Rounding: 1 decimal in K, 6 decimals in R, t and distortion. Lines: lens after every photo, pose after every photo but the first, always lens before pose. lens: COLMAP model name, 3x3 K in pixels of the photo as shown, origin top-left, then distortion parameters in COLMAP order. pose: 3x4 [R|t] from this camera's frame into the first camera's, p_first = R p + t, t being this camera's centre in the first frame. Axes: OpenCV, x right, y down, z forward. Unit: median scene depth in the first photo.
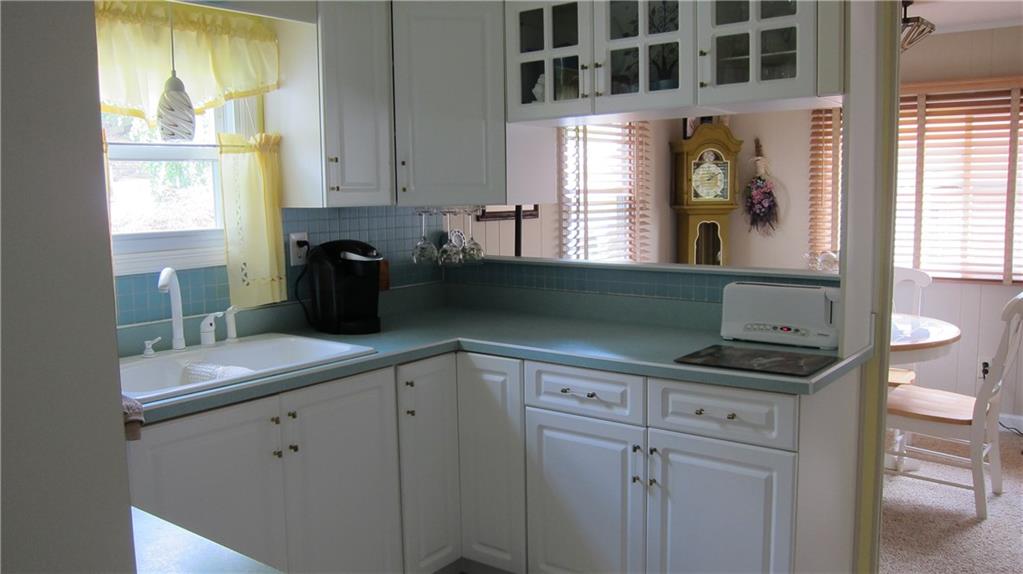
lens RADIAL K [[857.2, 0, 513.8], [0, 857.2, 287.5], [0, 0, 1]] dist [-0.059490, 0.013271]
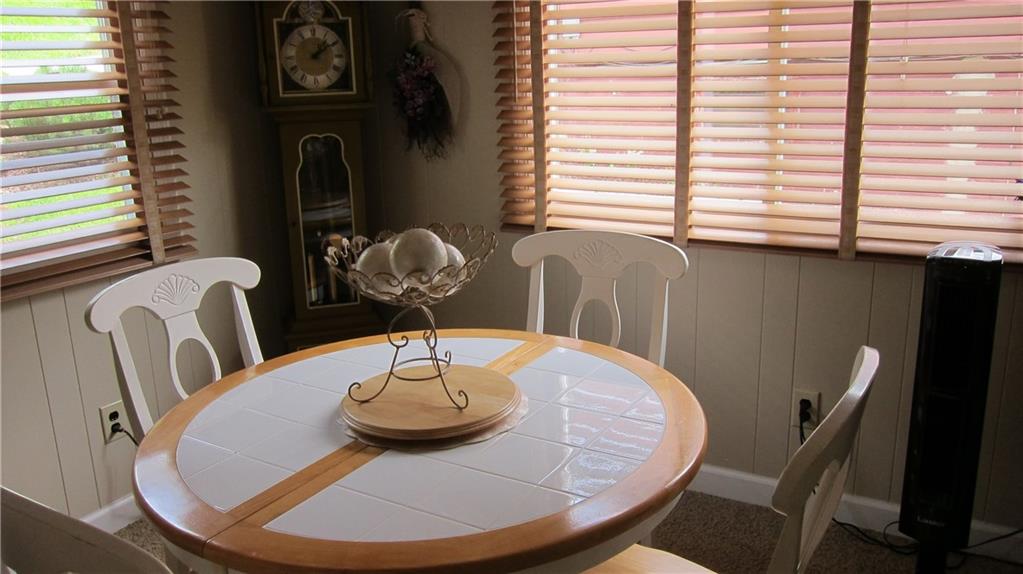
lens RADIAL K [[857.2, 0, 509.2], [0, 857.2, 290.4], [0, 0, 1]] dist [-0.059490, 0.013271]
pose [[0.996885, -0.035198, 0.070584, 0.324290], [0.024635, 0.989082, 0.145293, -0.058874], [-0.074927, -0.143102, 0.986868, 0.474378]]
